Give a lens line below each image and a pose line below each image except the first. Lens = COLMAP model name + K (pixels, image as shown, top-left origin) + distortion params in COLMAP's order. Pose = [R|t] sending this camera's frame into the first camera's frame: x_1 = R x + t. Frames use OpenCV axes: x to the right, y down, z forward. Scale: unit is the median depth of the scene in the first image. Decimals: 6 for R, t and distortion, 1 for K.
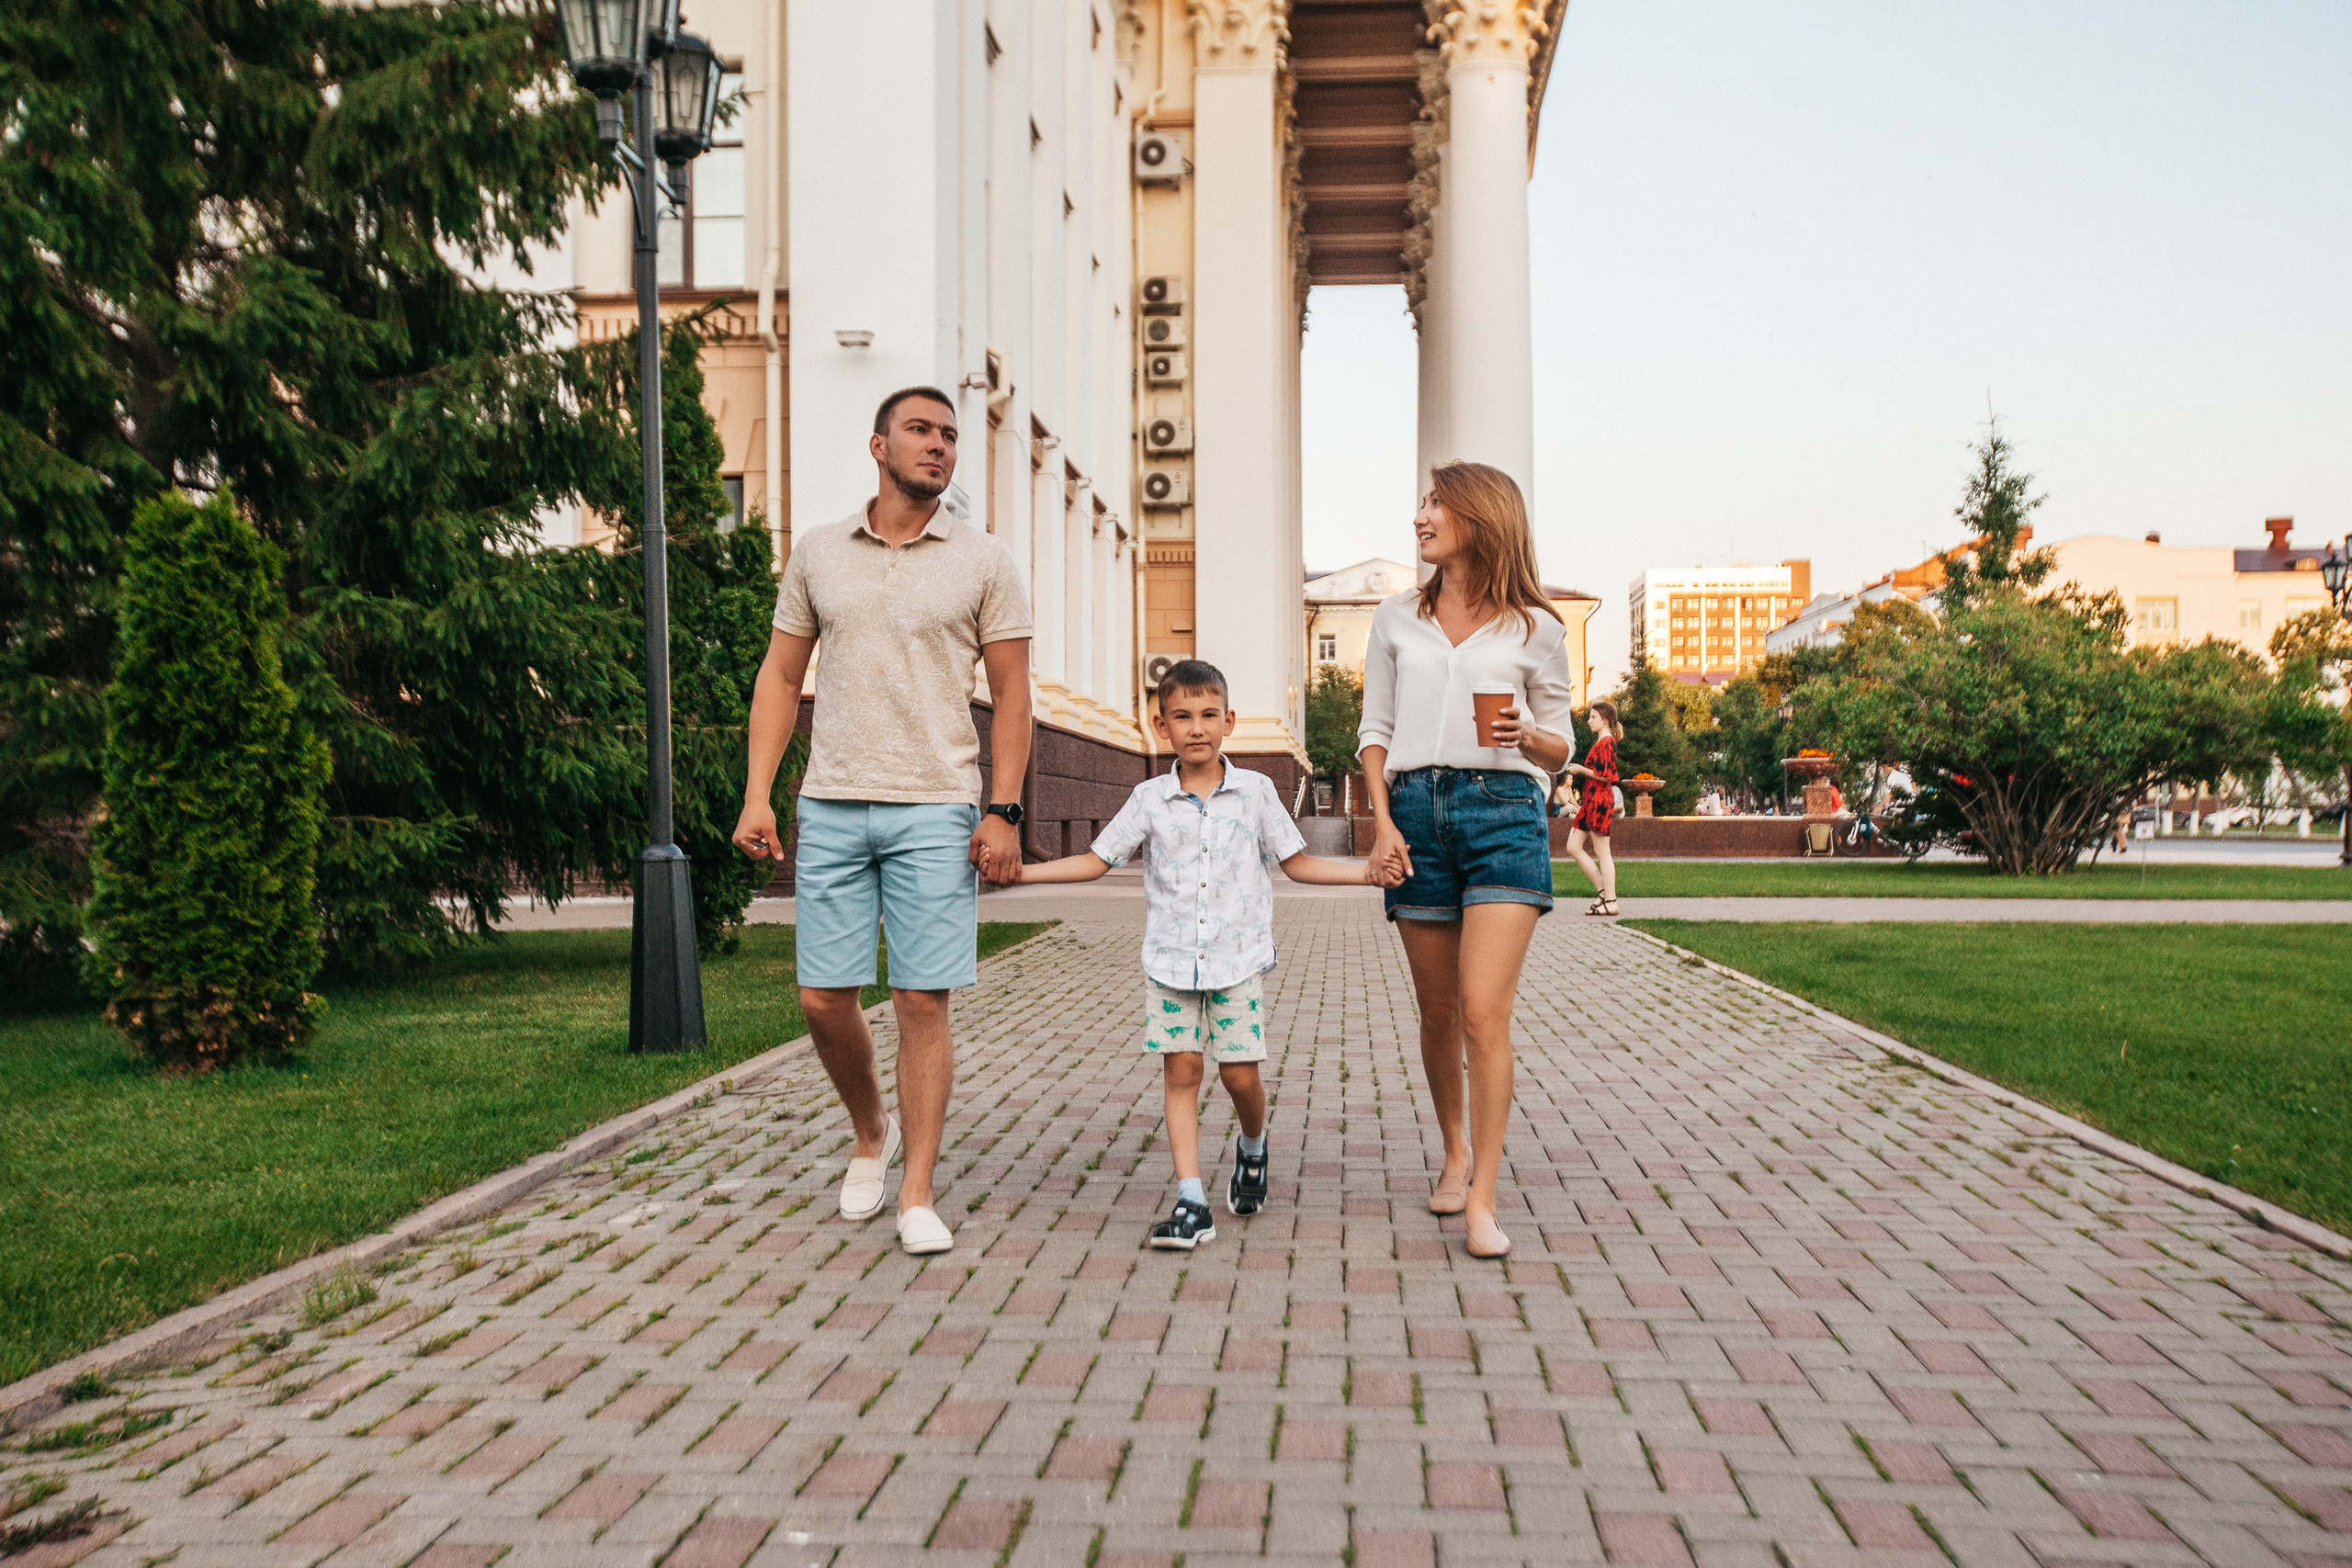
lens RADIAL K [[2406.3, 0, 1176.0], [0, 2406.3, 784.0], [0, 0, 1]] dist [-0.009299, 0.195586]
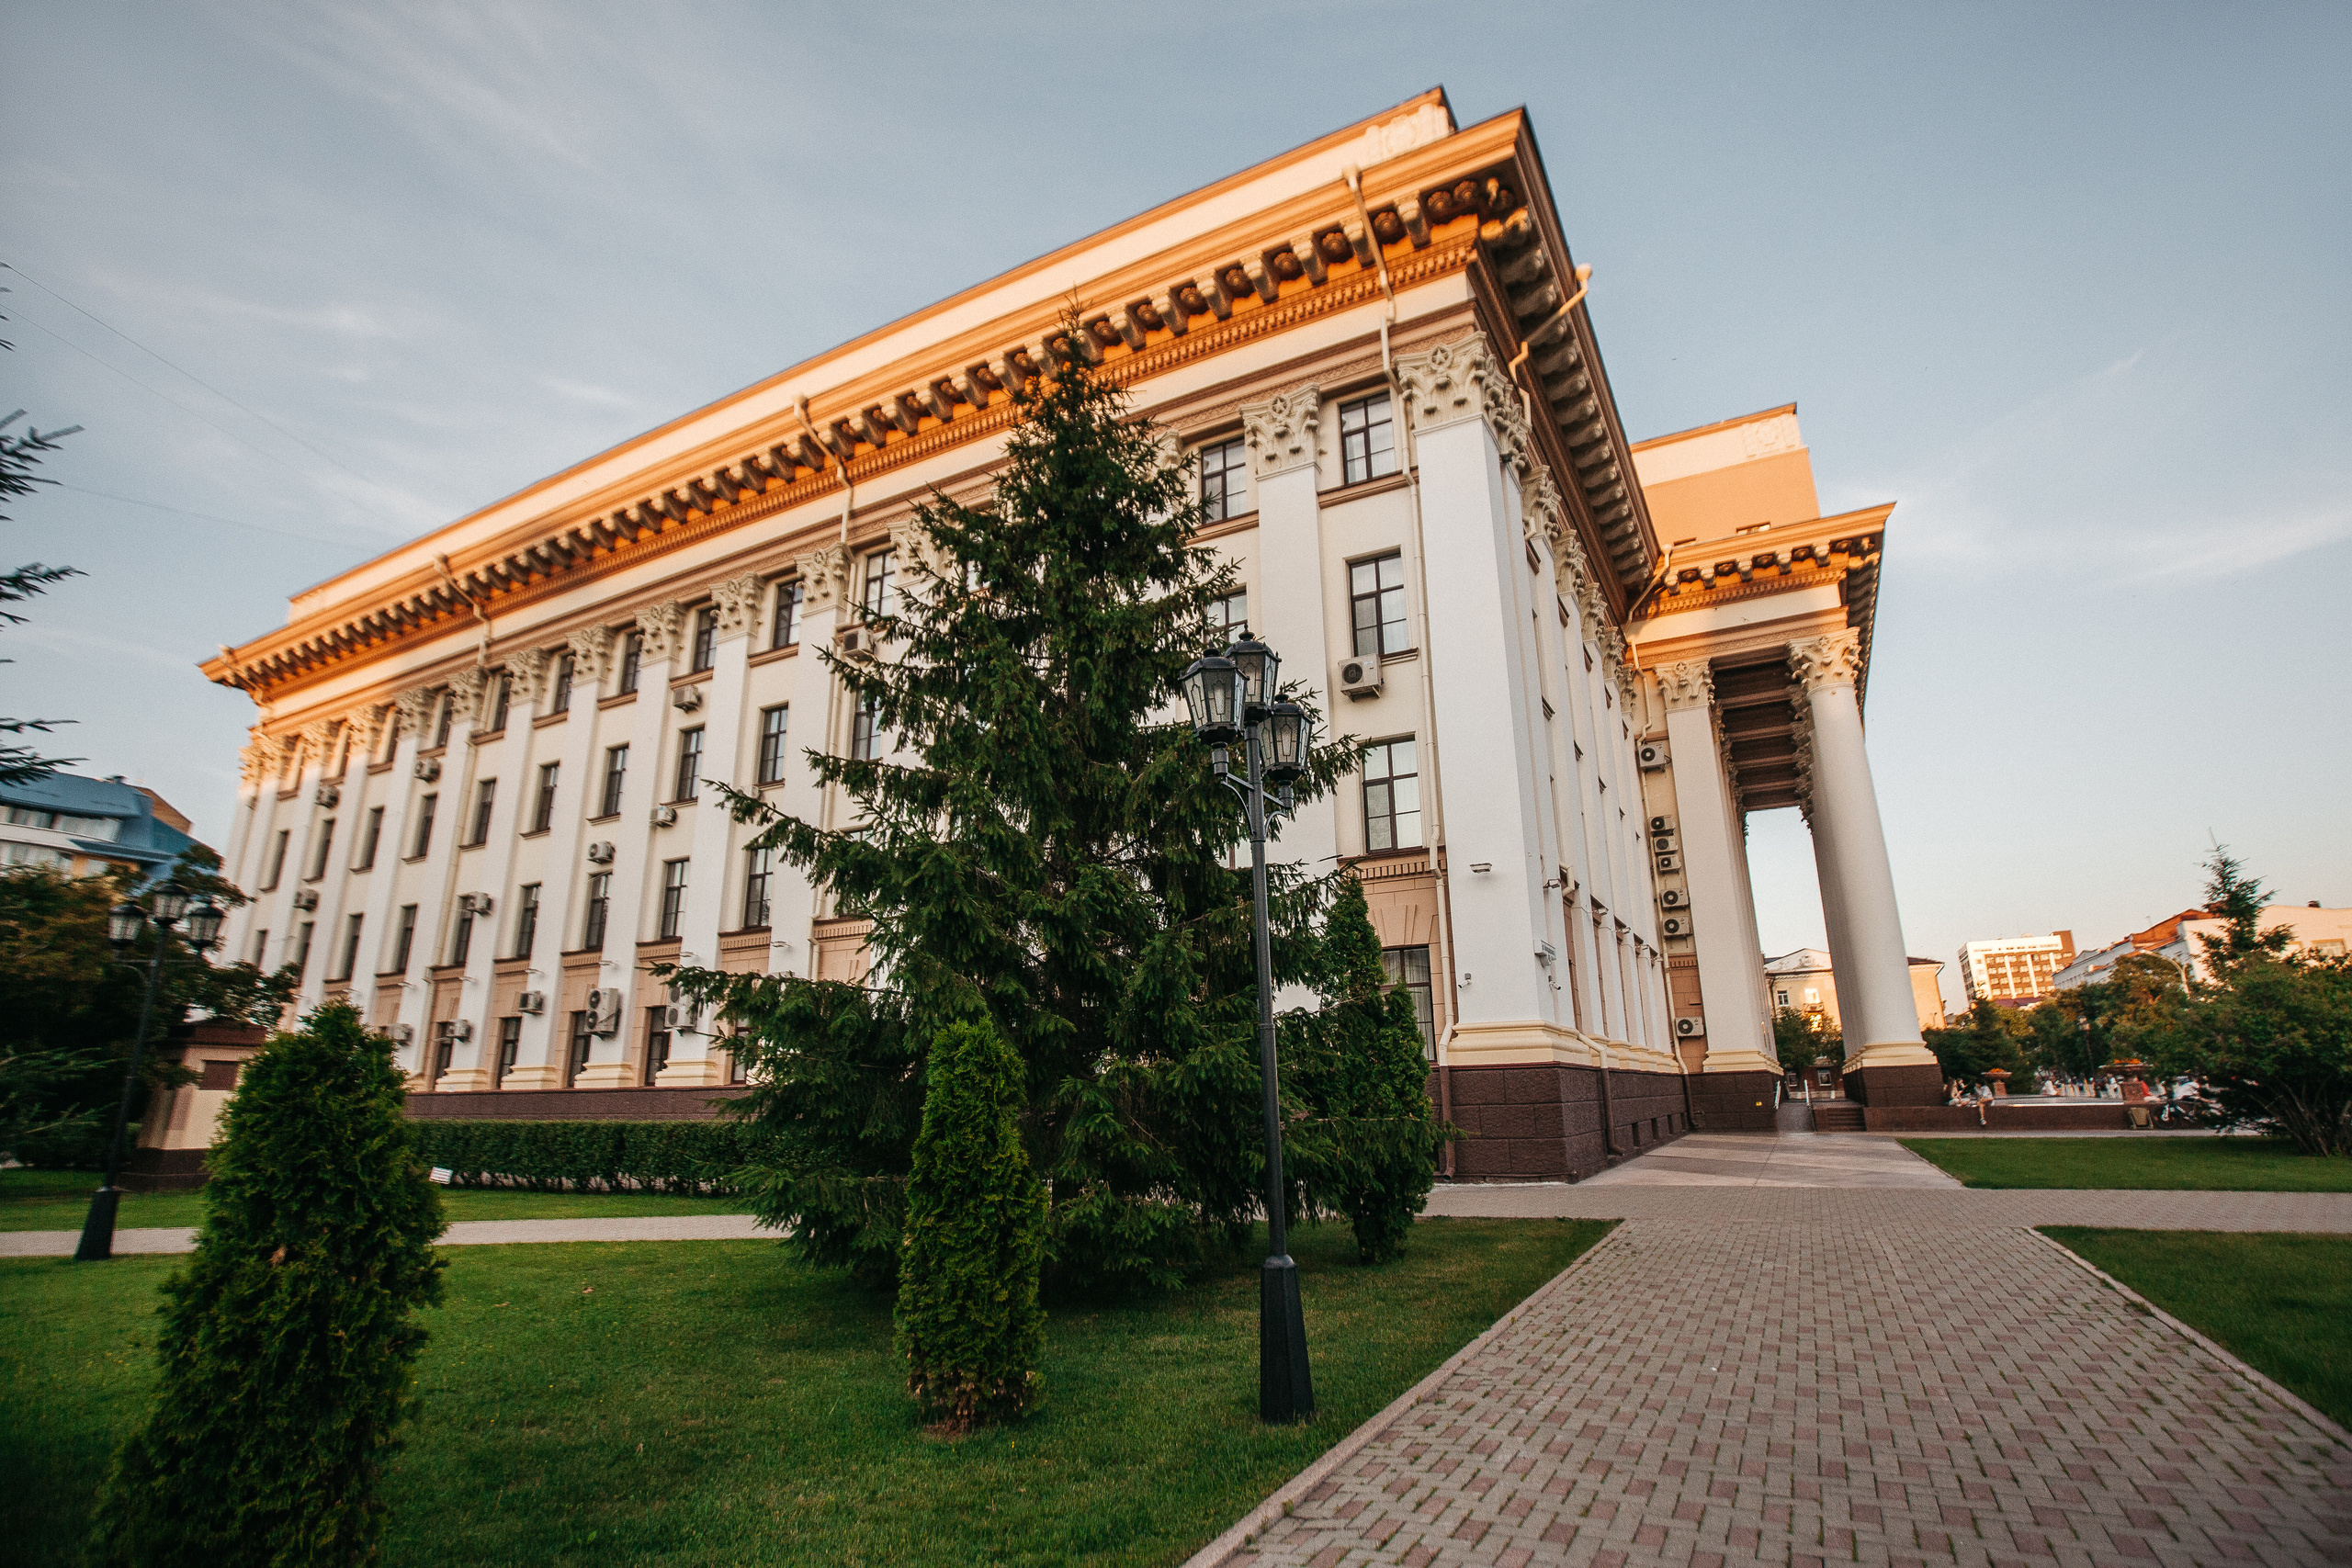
lens RADIAL K [[1116.3, 0, 1202.8], [0, 1116.3, 772.8], [0, 0, 1]] dist [-0.065370, 0.024141]
pose [[0.913852, -0.122351, -0.387175, 0.006446], [0.015644, 0.963423, -0.267527, -0.017015], [0.405746, 0.238424, 0.882340, 0.080402]]
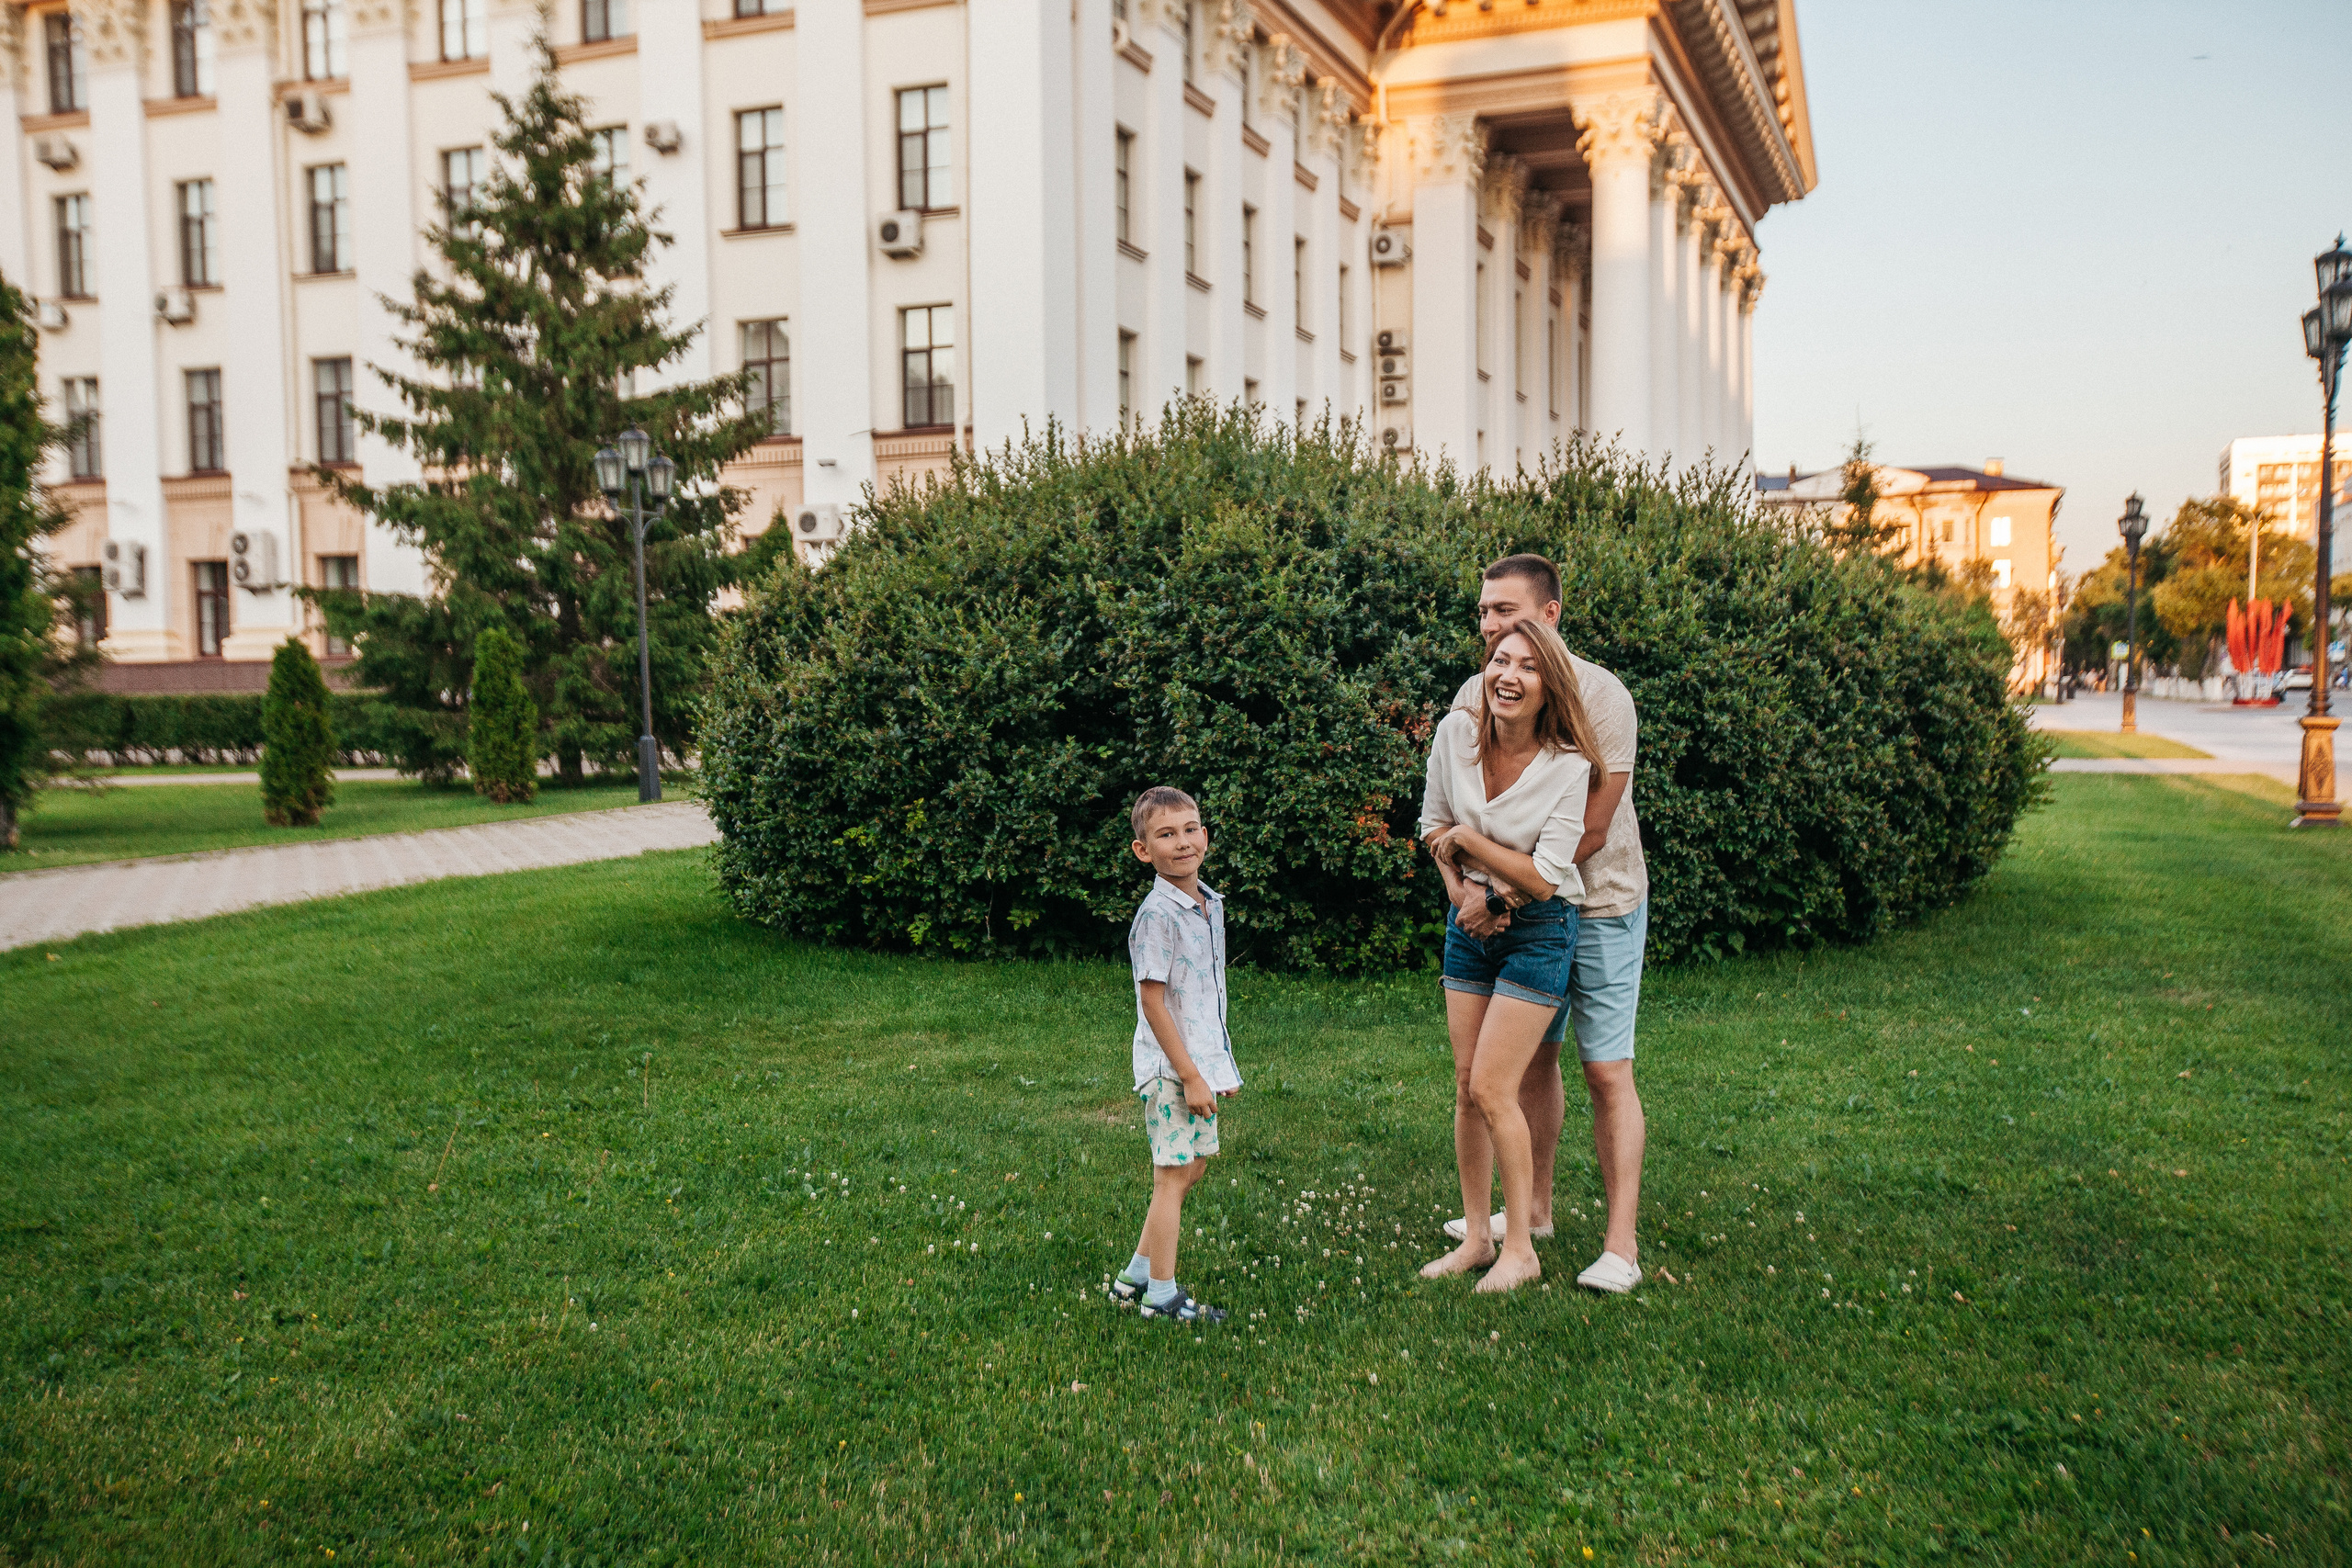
lens RADIAL K [[2094.3, 0, 1176.0], [0, 2094.3, 784.0], [0, 0, 1]] dist [0.002611, 0.108106]
pose [[0.954461, 0.010975, -0.298135, 0.279609], [0.008507, 0.997916, 0.063969, -0.017864], [0.298215, -0.063592, 0.952378, -0.306103]]
